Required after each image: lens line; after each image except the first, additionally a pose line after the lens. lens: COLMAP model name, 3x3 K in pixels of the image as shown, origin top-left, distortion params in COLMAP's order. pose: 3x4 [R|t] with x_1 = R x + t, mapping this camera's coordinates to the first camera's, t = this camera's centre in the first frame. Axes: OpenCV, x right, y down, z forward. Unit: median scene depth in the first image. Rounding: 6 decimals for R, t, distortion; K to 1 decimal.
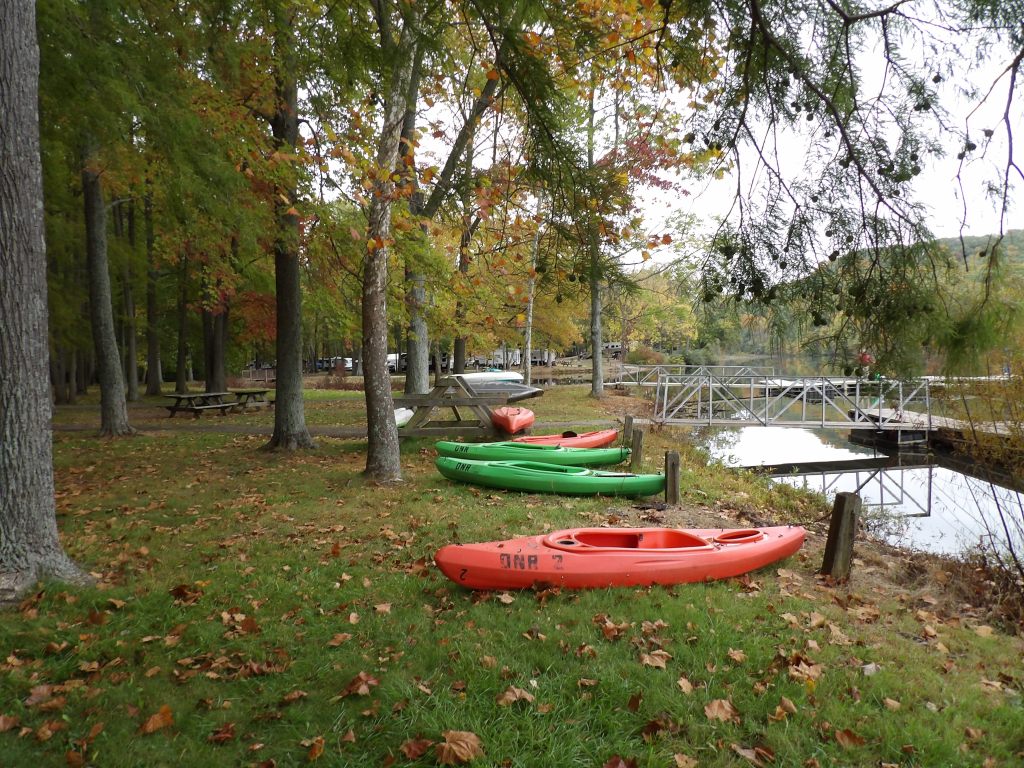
lens RADIAL K [[754.7, 0, 512.1], [0, 754.7, 382.4], [0, 0, 1]] dist [0.045649, 0.019451]
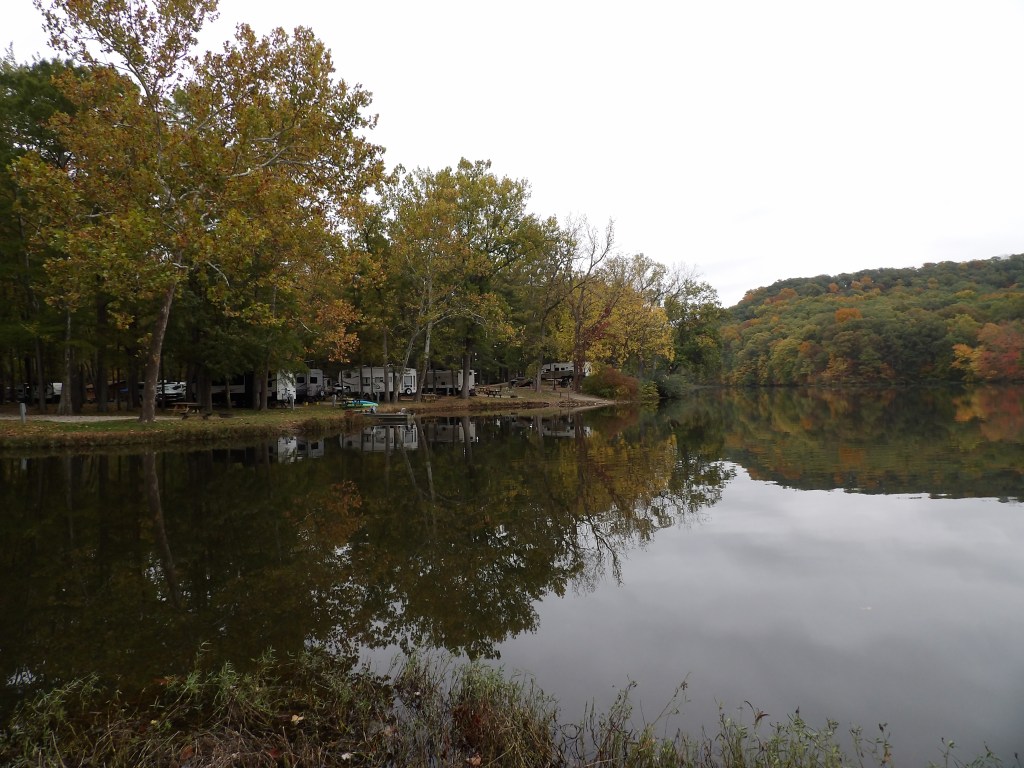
lens RADIAL K [[754.7, 0, 512.1], [0, 754.7, 385.8], [0, 0, 1]] dist [0.045649, 0.019451]
pose [[0.994935, 0.009996, 0.100023, 0.024445], [-0.006688, 0.999421, -0.033355, -0.009735], [-0.100299, 0.032517, 0.994426, 0.365881]]
